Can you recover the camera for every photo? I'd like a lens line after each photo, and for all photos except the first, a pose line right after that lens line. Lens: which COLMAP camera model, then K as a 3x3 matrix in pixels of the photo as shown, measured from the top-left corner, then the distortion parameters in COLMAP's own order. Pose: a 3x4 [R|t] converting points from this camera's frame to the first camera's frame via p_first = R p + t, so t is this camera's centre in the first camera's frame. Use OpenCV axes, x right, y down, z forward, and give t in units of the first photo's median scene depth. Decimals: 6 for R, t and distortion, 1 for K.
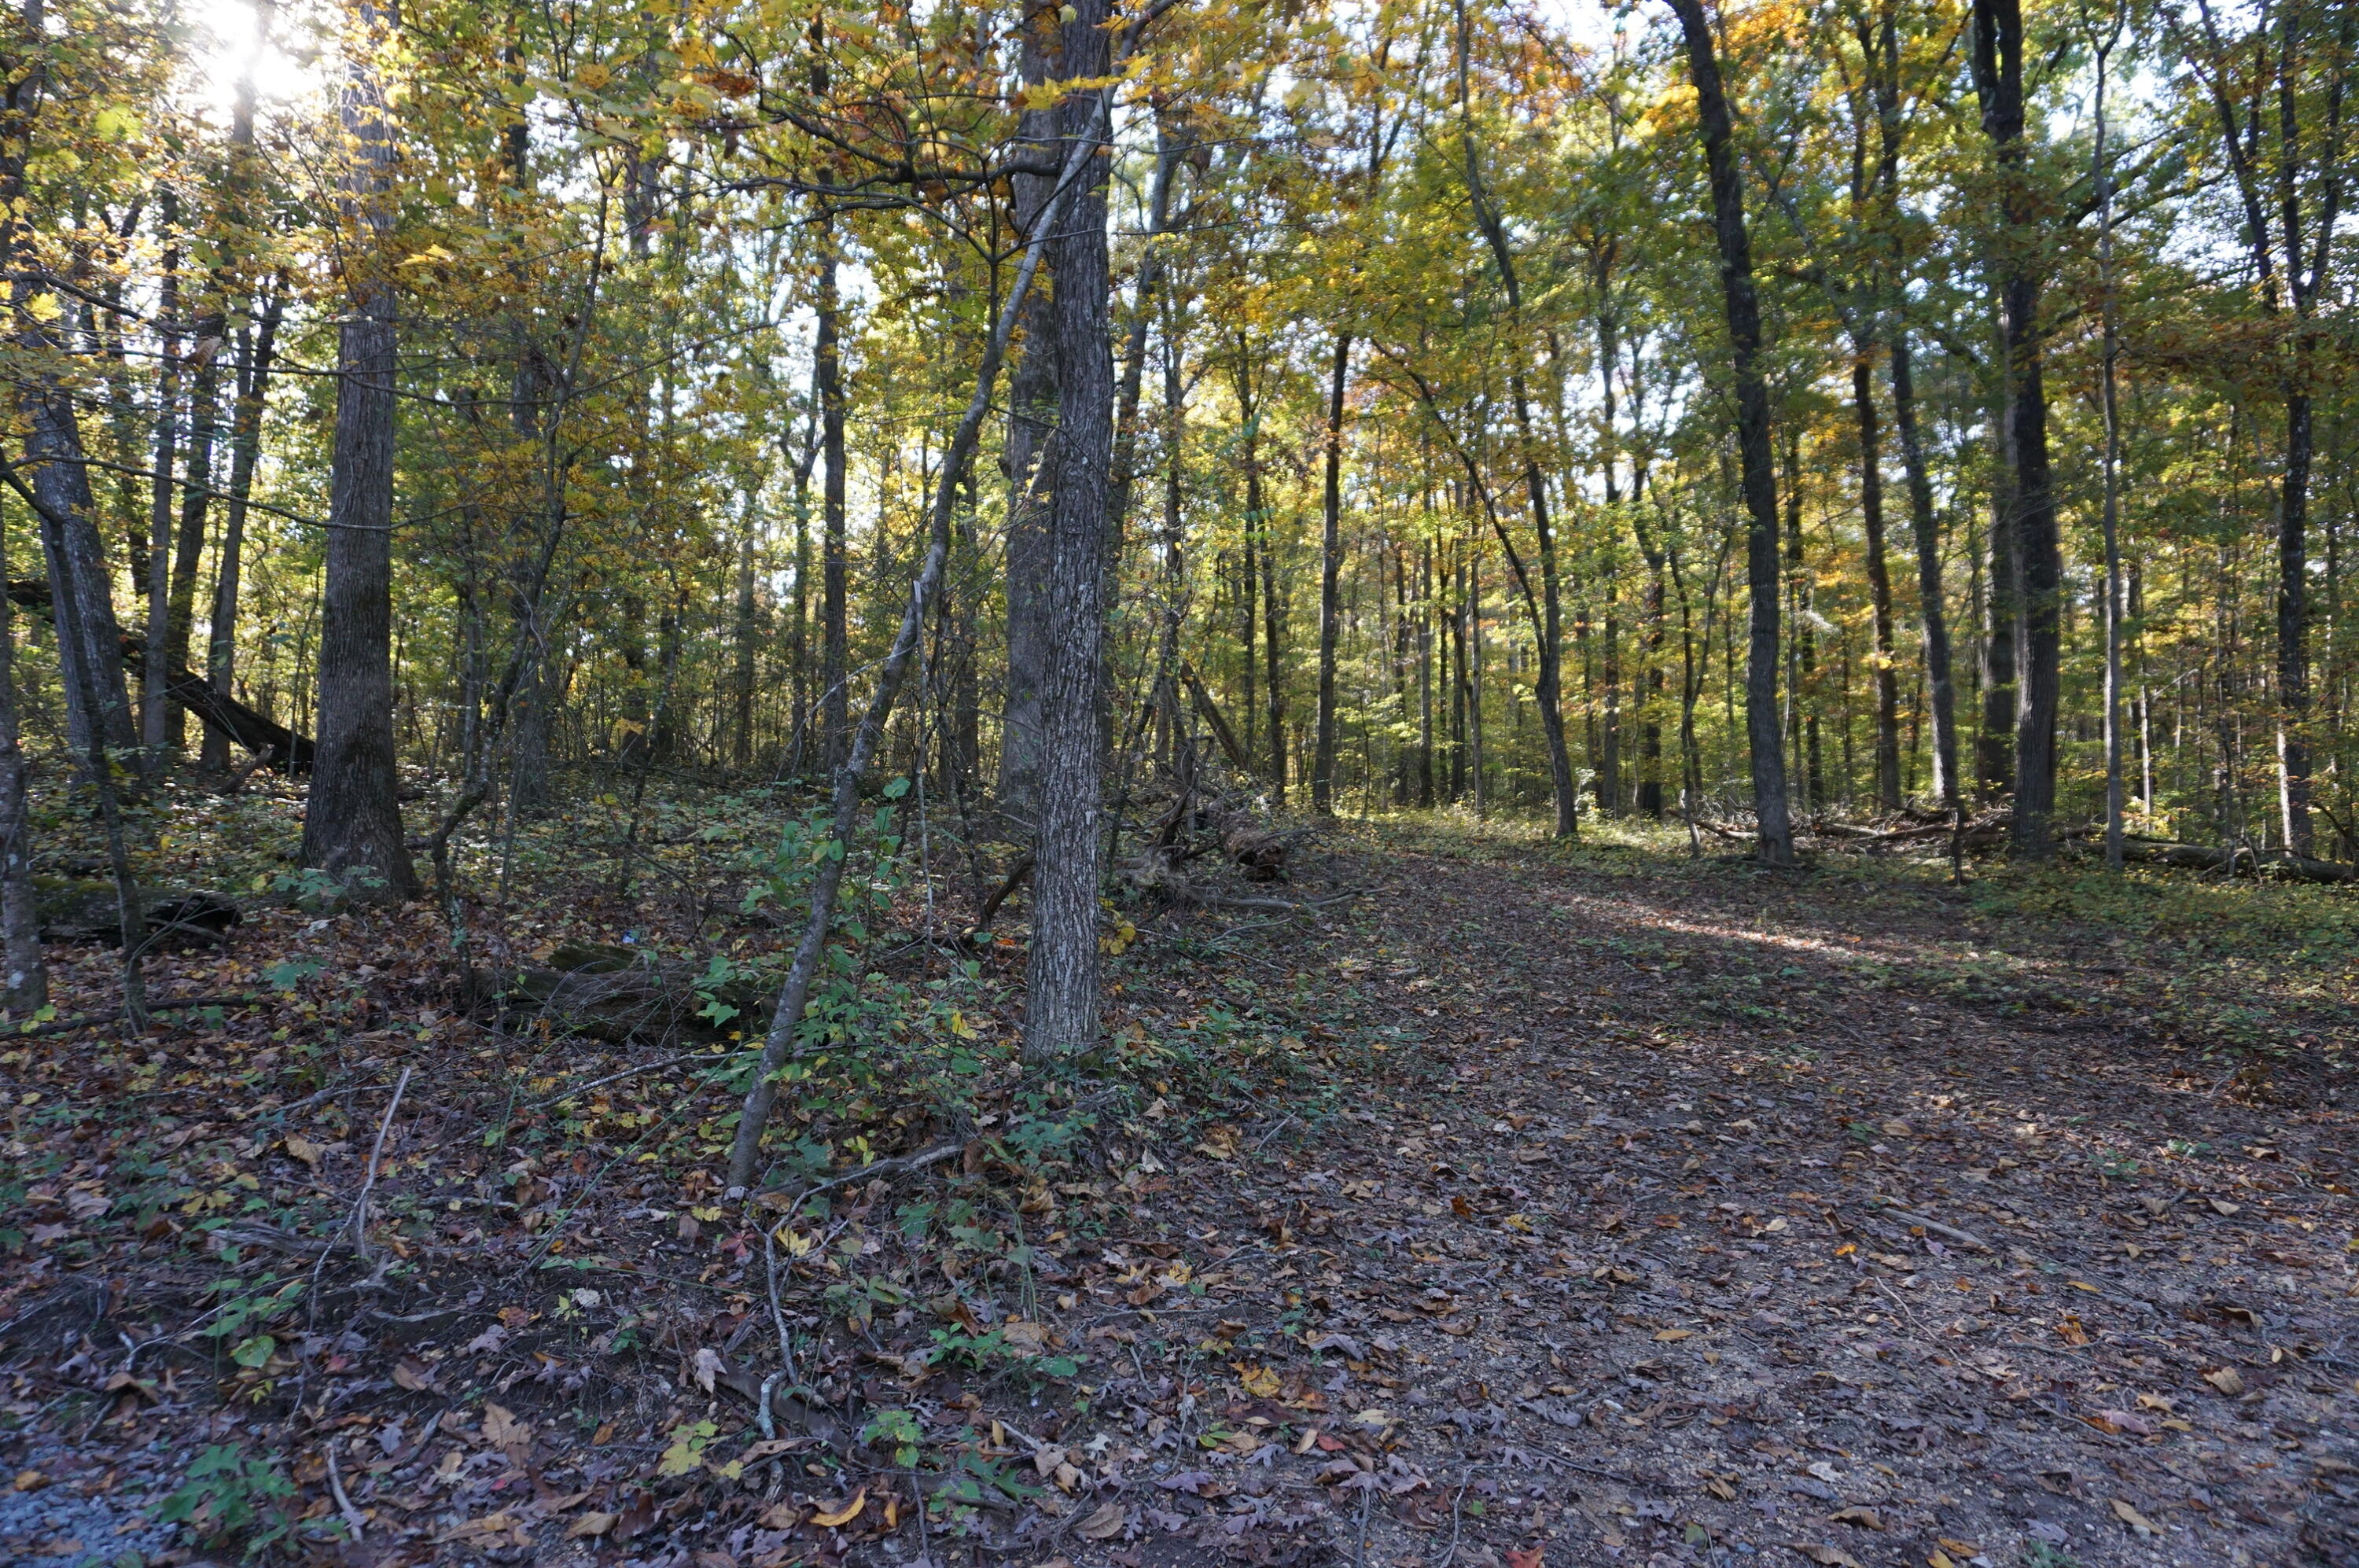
lens RADIAL K [[1579.2, 0, 1172.0], [0, 1579.2, 790.9], [0, 0, 1]] dist [-0.049146, 0.037311]
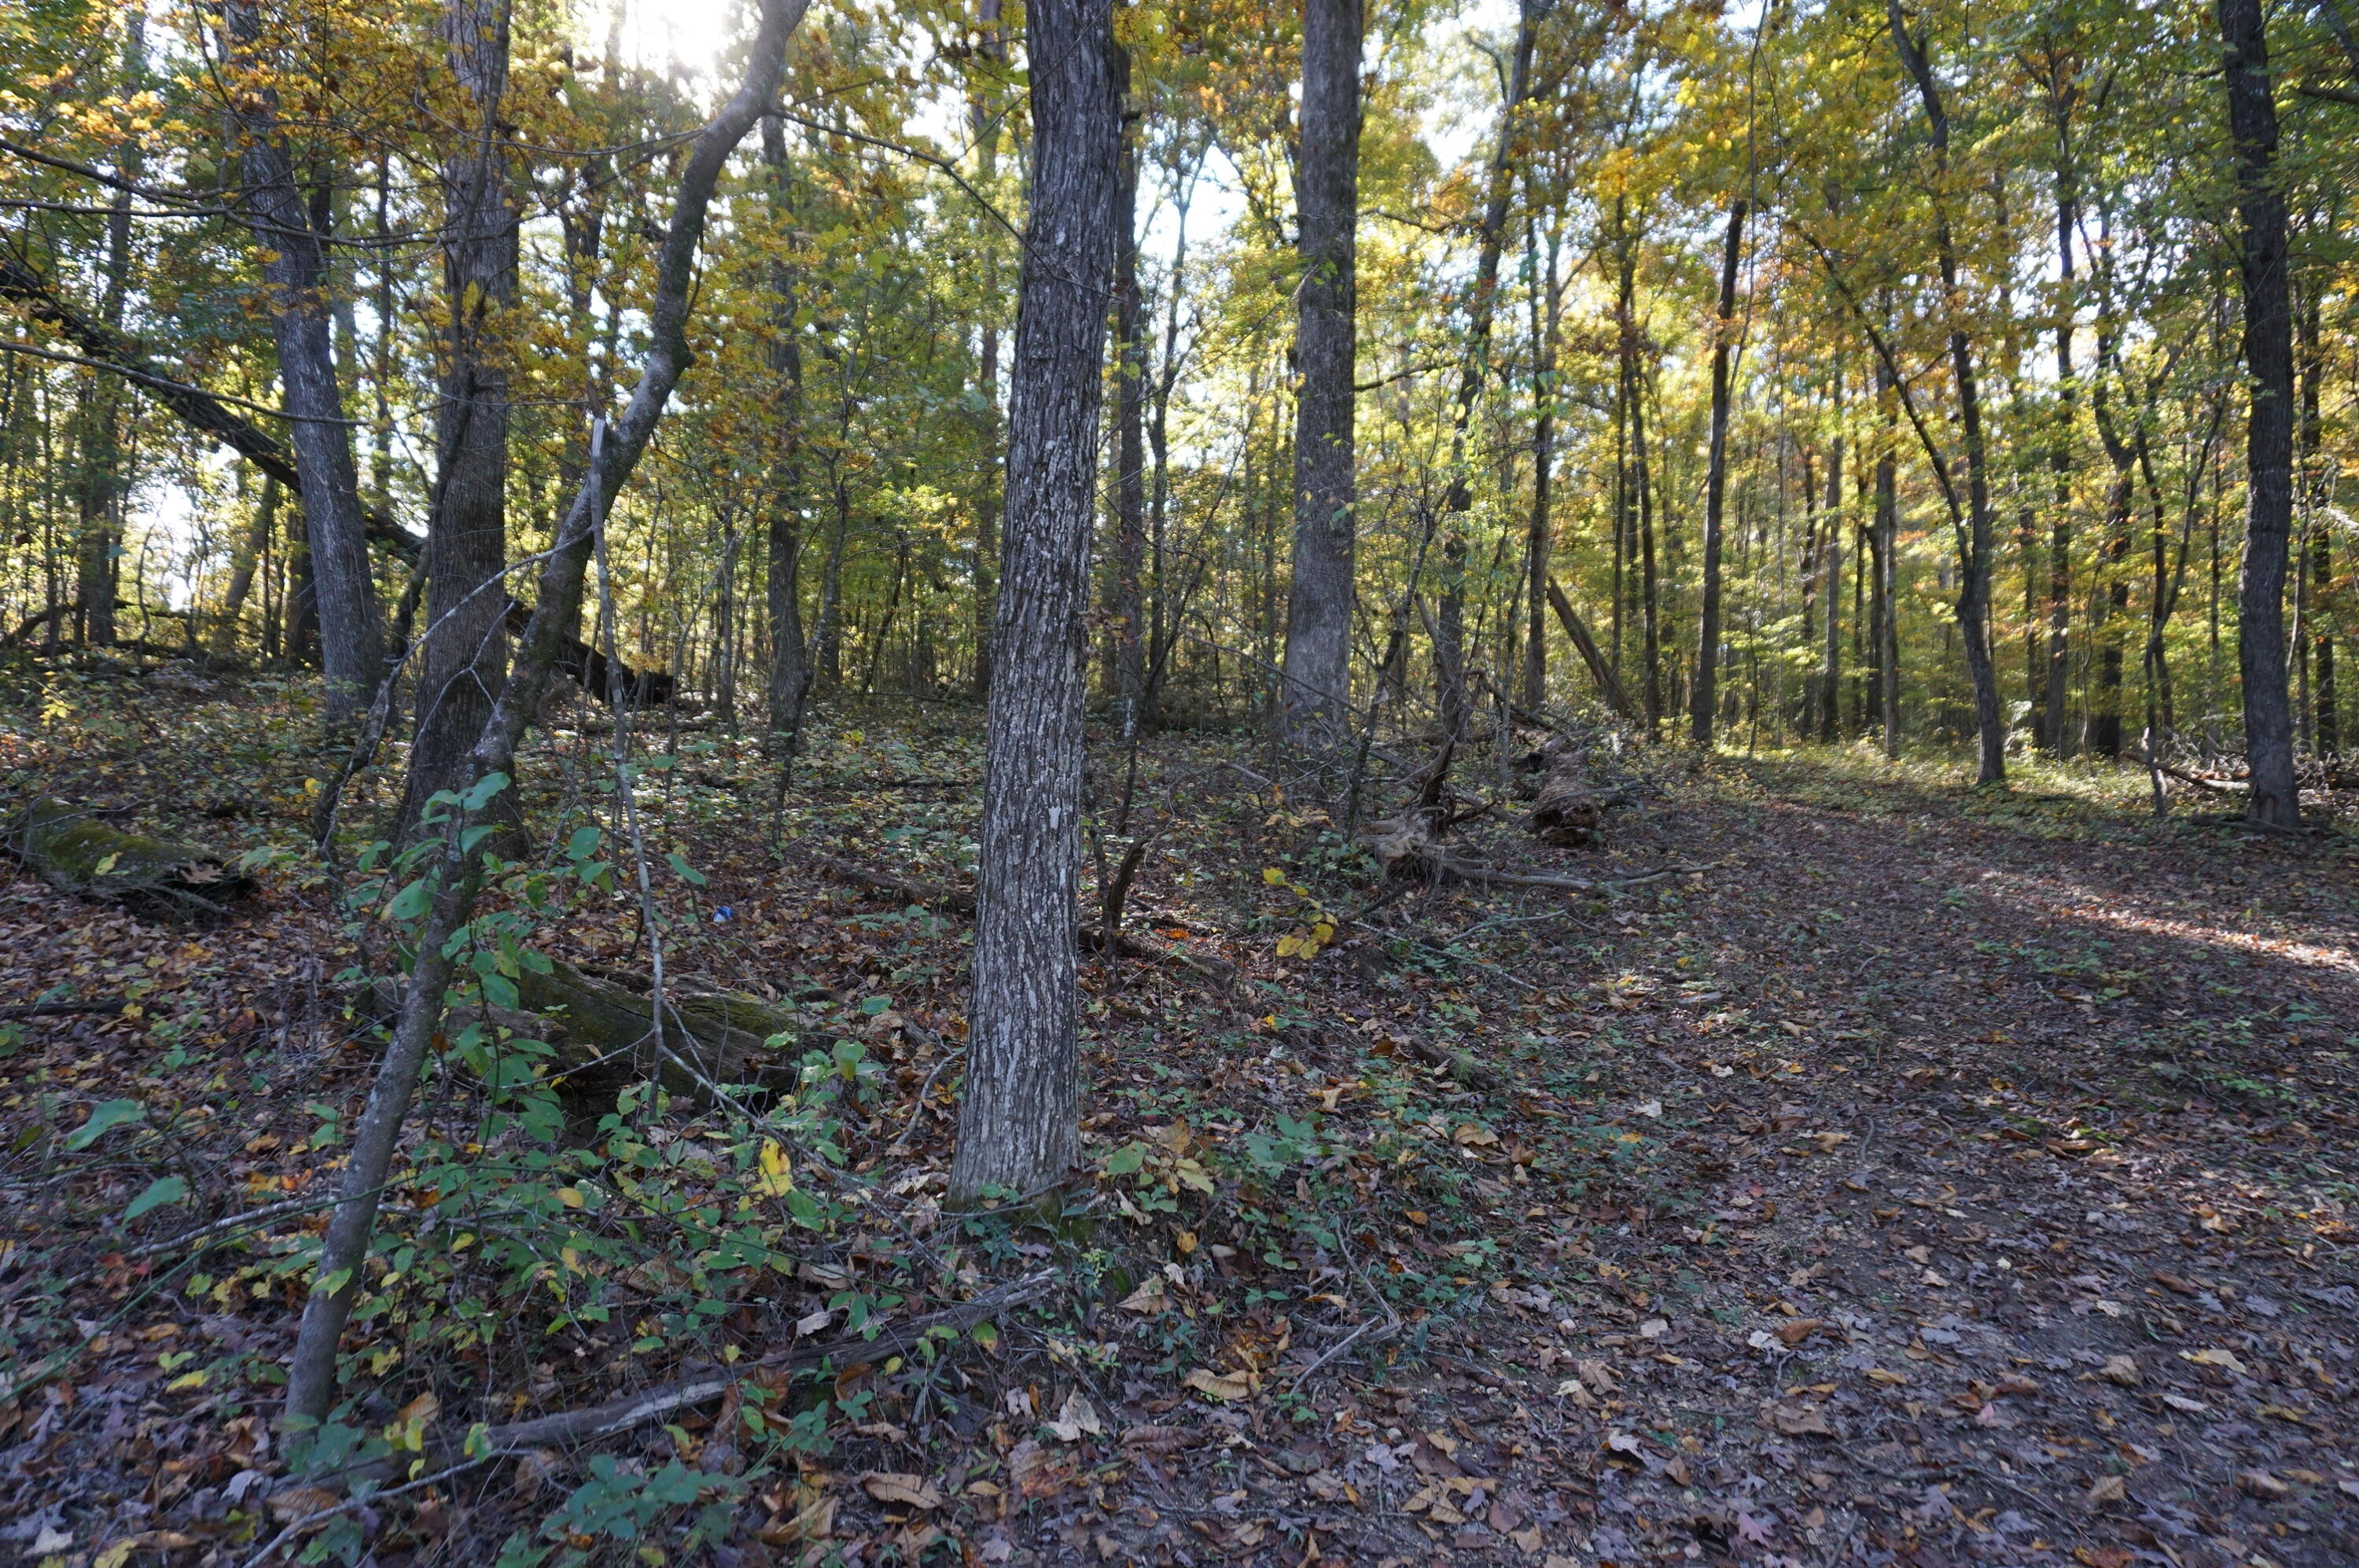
lens RADIAL K [[1579.2, 0, 1177.3], [0, 1579.2, 791.9], [0, 0, 1]] dist [-0.049146, 0.037311]
pose [[0.970391, 0.016426, -0.240982, 0.035505], [-0.004829, 0.998805, 0.048637, -0.005852], [0.241493, -0.046034, 0.969310, 0.101169]]
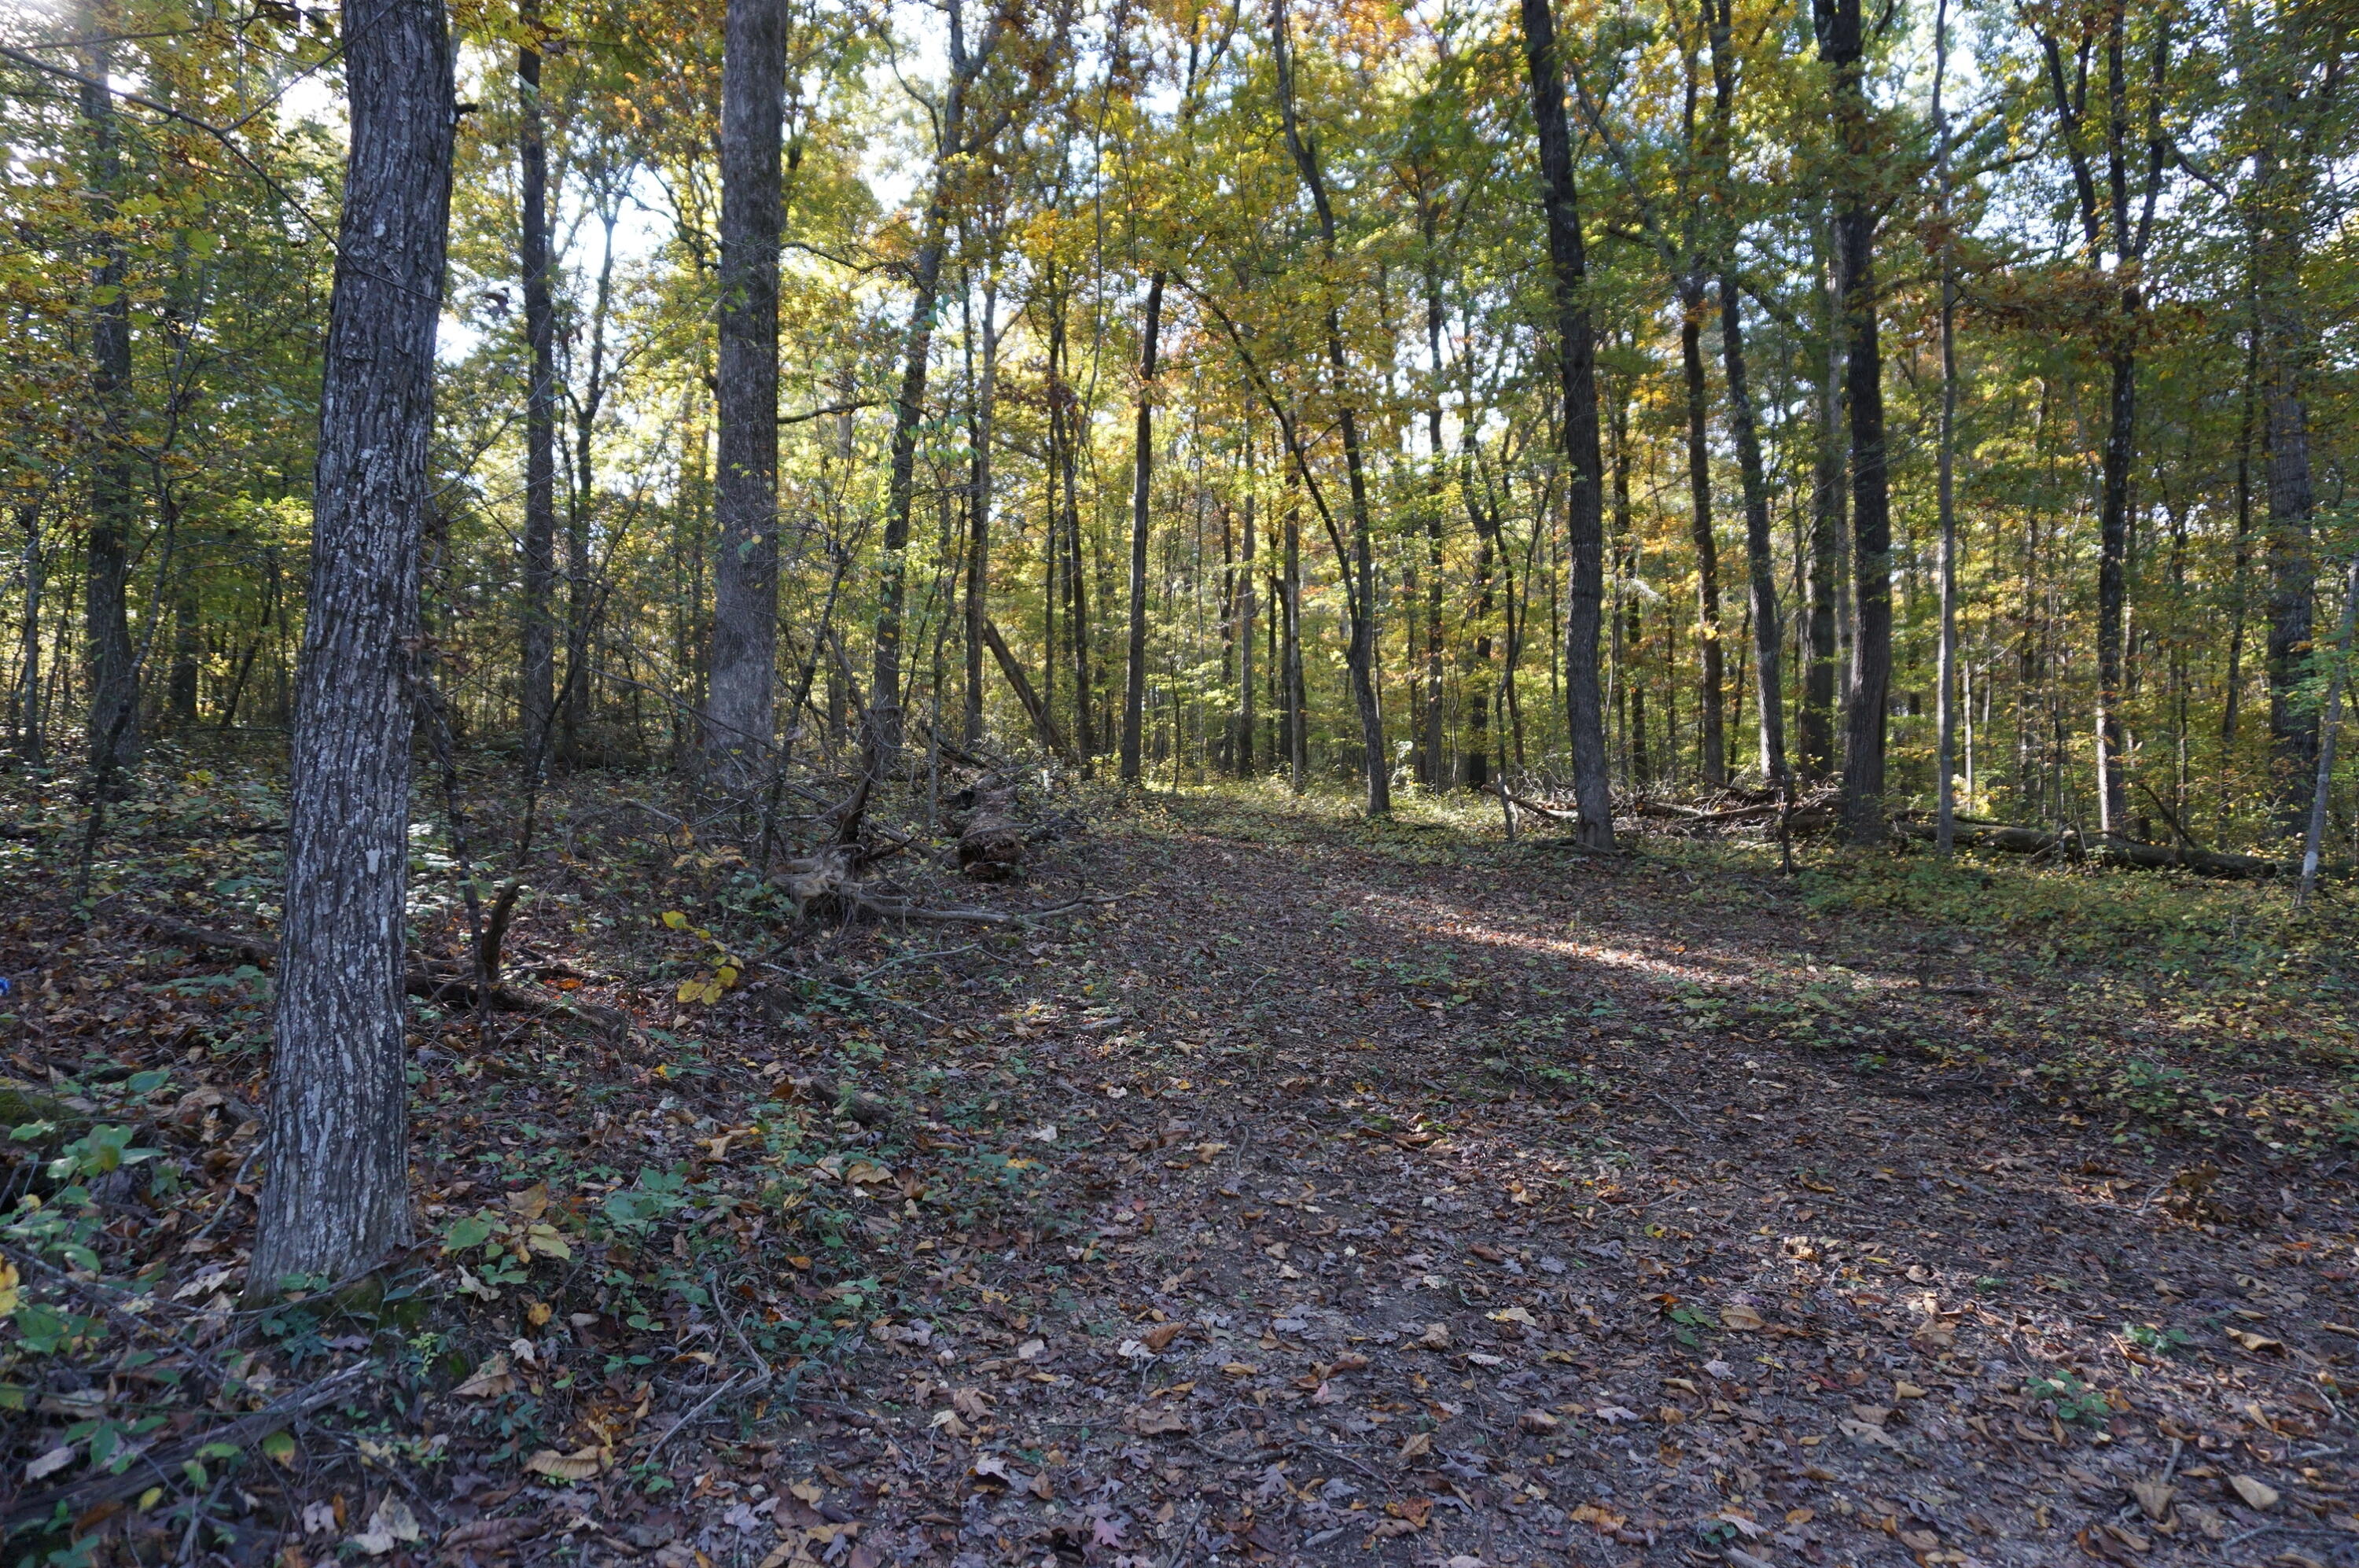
lens RADIAL K [[1579.2, 0, 1178.6], [0, 1579.2, 783.2], [0, 0, 1]] dist [-0.049146, 0.037311]
pose [[0.994611, 0.004296, 0.103587, 0.043332], [-0.006064, 0.999841, 0.016761, -0.005506], [-0.103499, -0.017298, 0.994479, 0.101866]]
